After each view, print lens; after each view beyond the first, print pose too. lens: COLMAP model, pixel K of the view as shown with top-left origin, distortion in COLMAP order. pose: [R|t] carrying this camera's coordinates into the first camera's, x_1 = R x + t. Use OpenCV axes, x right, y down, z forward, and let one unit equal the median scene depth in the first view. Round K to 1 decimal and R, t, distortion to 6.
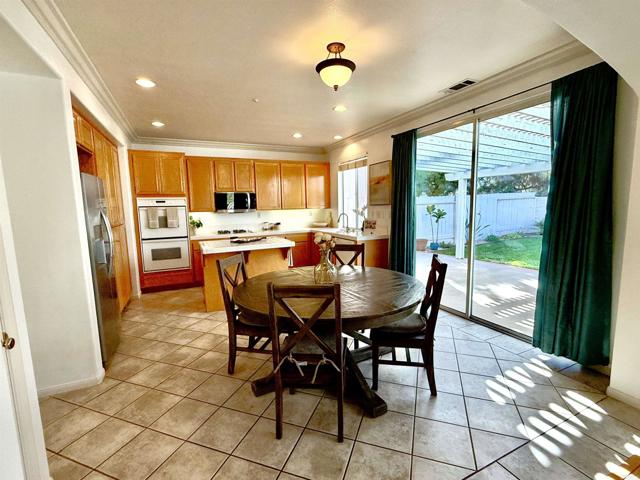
lens RADIAL K [[293.5, 0, 321.9], [0, 293.5, 241.6], [0, 0, 1]] dist [-0.000689, -0.000341]
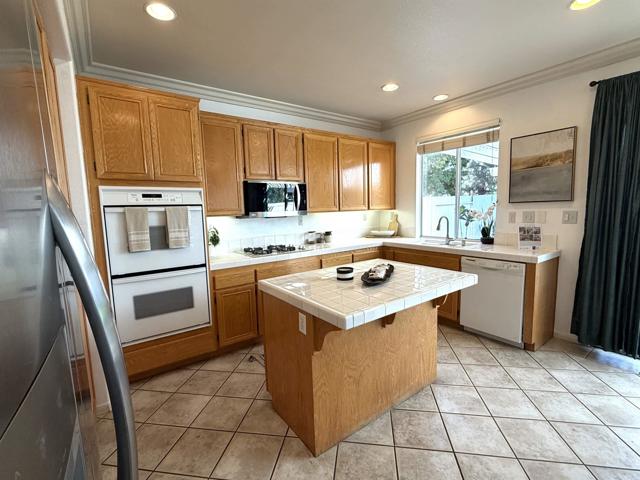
lens RADIAL K [[293.5, 0, 317.9], [0, 293.5, 240.9], [0, 0, 1]] dist [-0.000689, -0.000341]
pose [[0.982476, -0.025473, 0.184638, -0.363541], [0.028081, 0.999539, -0.011523, -0.047387], [-0.184260, 0.016506, 0.982739, 0.466074]]
